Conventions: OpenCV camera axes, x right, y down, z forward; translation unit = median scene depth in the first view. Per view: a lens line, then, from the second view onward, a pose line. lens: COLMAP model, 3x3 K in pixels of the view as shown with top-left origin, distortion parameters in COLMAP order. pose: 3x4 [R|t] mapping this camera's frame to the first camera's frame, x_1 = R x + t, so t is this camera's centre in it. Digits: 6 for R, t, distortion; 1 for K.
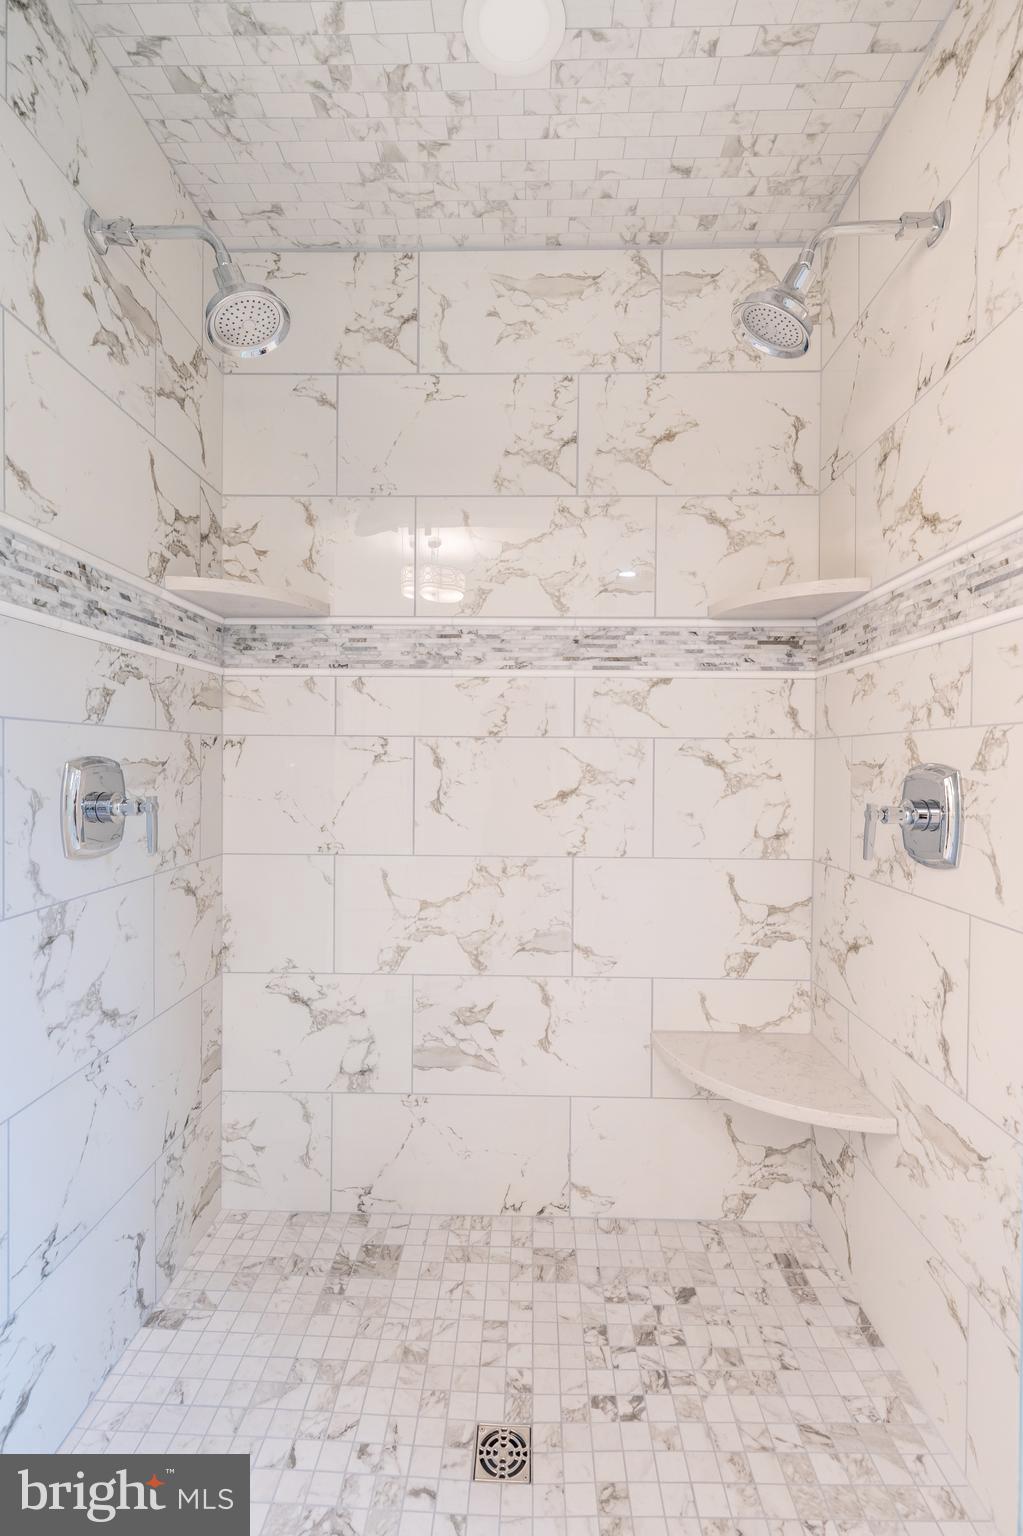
lens RADIAL K [[682.0, 0, 520.0], [0, 682.0, 767.4], [0, 0, 1]] dist [0.006182, -0.001837]
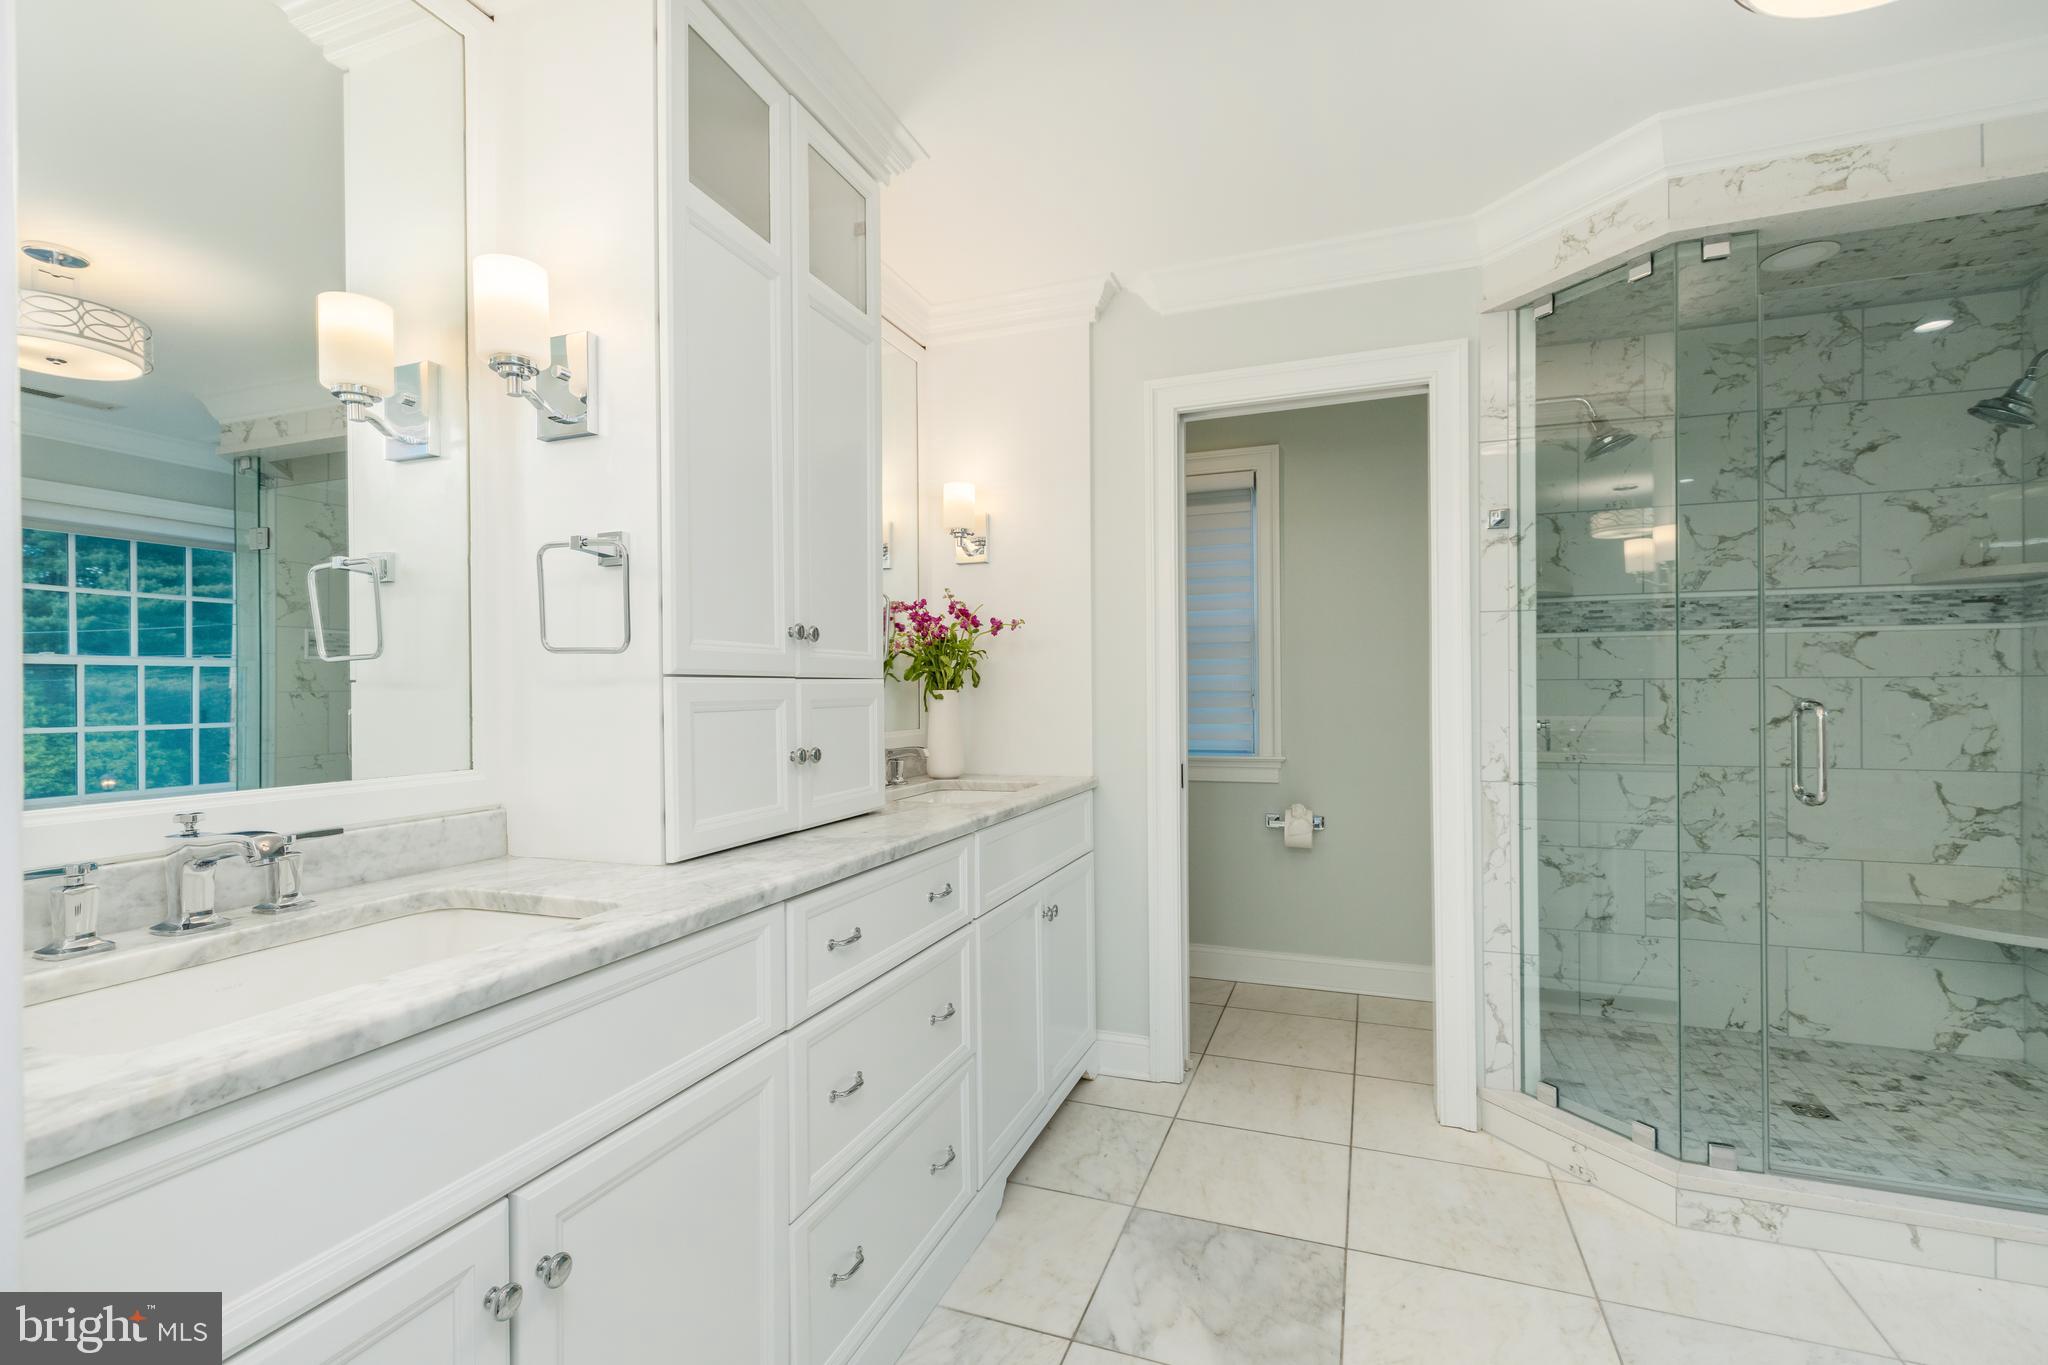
lens RADIAL K [[909.3, 0, 1031.8], [0, 909.3, 690.9], [0, 0, 1]] dist [0.006182, -0.001837]
pose [[0.943053, -0.012090, -0.332423, -0.726464], [0.009260, 0.999906, -0.010097, -0.014311], [0.332514, 0.006444, 0.943076, -1.189470]]
